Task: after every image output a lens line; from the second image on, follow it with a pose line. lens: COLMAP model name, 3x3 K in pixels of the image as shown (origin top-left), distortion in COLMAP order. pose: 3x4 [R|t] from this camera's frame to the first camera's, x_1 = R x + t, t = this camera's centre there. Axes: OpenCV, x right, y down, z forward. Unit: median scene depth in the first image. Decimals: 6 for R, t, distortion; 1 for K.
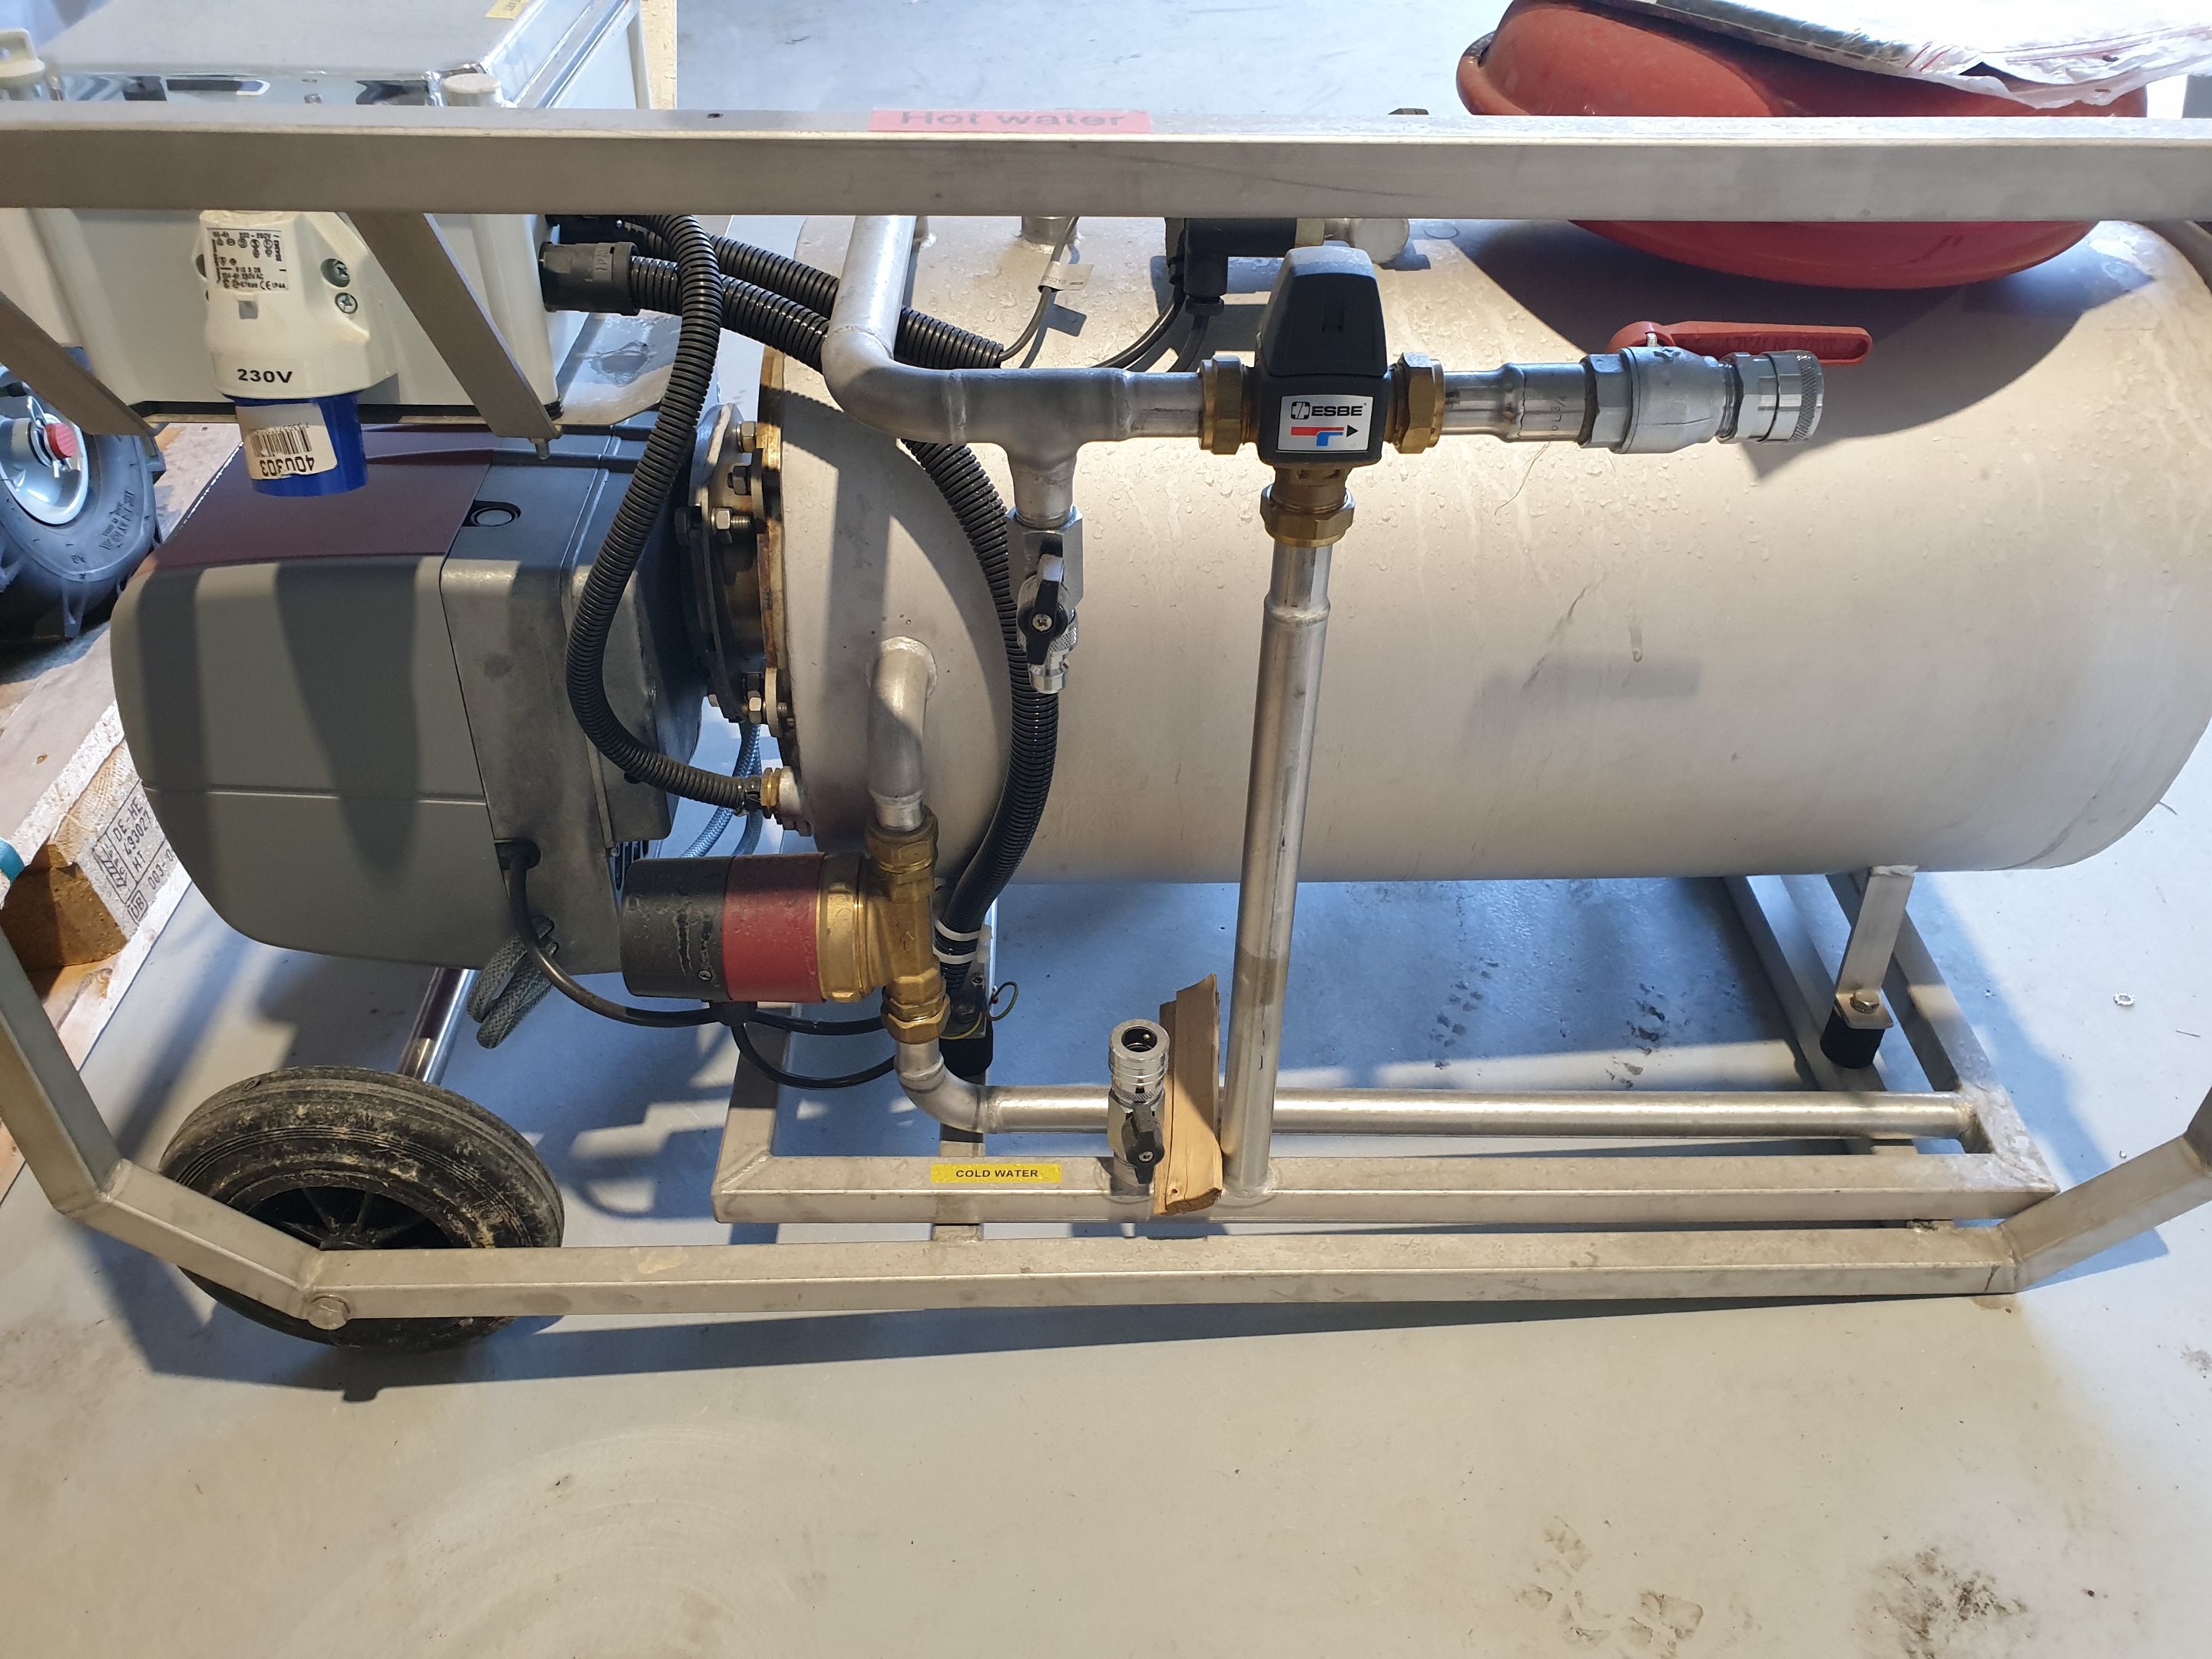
lens RADIAL K [[1694.7, 0, 1106.0], [0, 1694.7, 829.5], [0, 0, 1]] dist [0.006792, 0.007815]
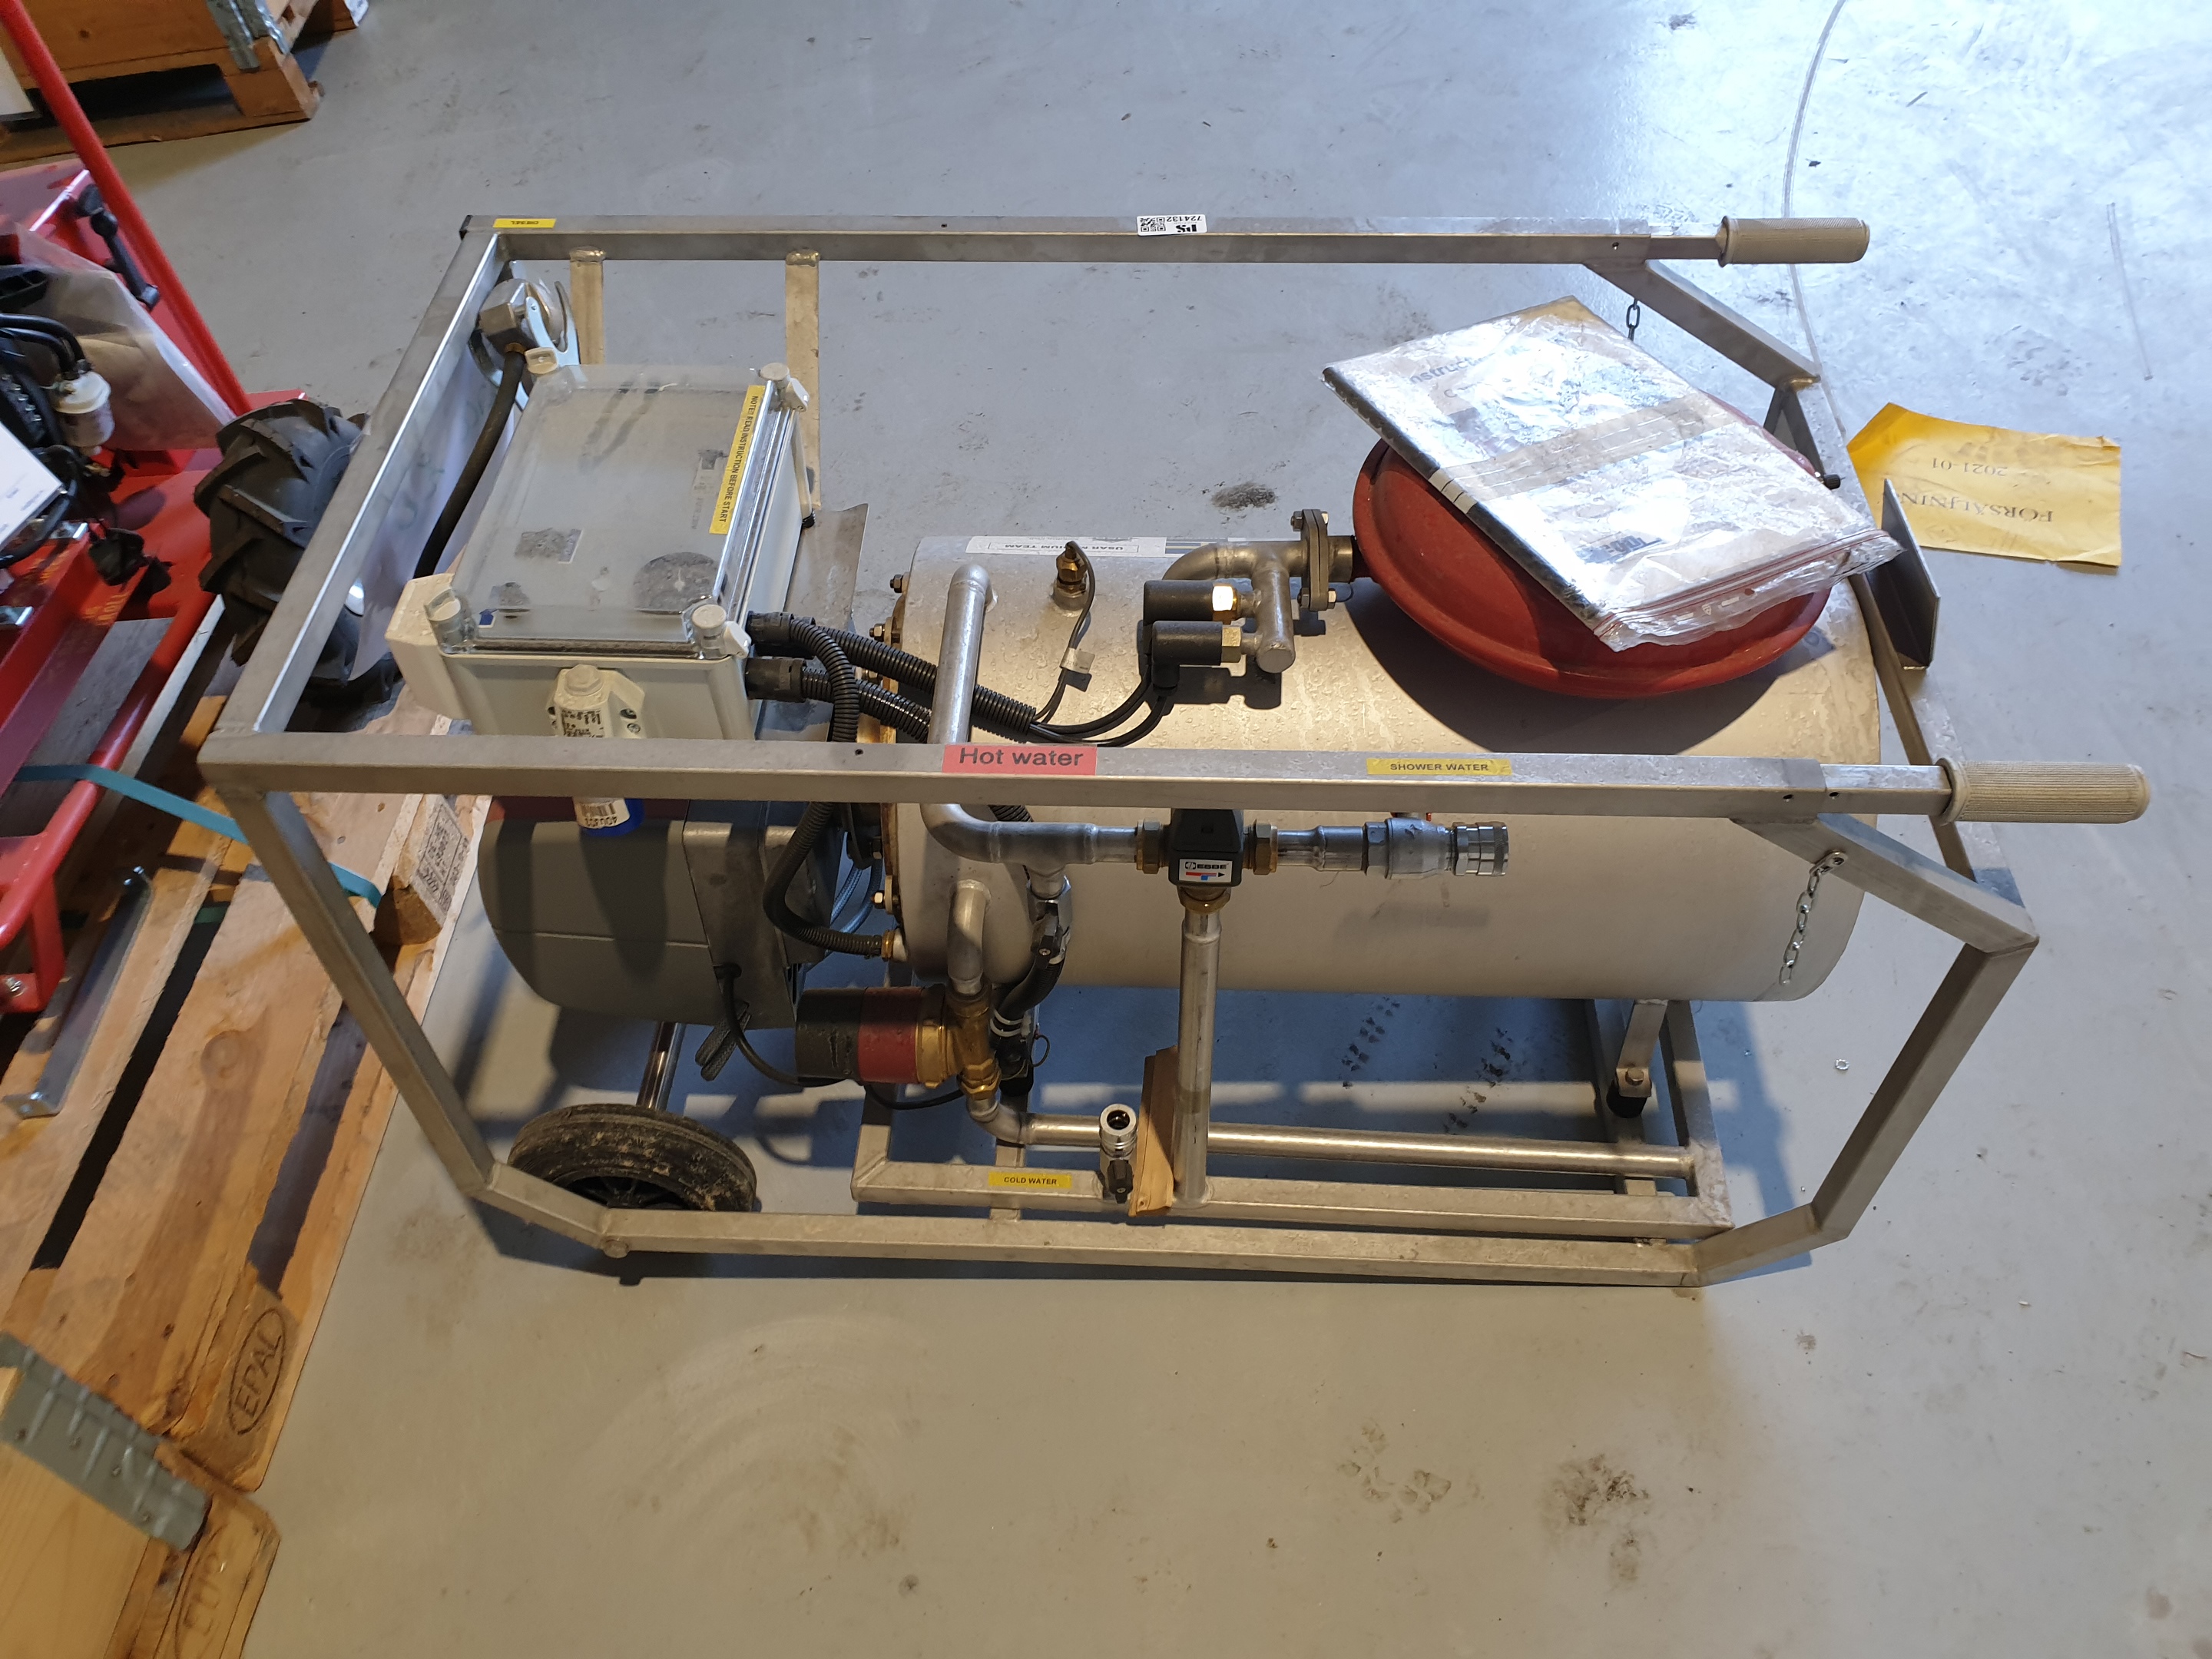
lens RADIAL K [[1749.0, 0, 1096.6], [0, 1749.0, 747.7], [0, 0, 1]] dist [0.142177, -0.338484]
pose [[0.996484, 0.033831, -0.076649, 0.108621], [-0.019908, 0.984258, 0.175611, -0.482788], [0.081384, -0.173468, 0.981471, -0.526641]]
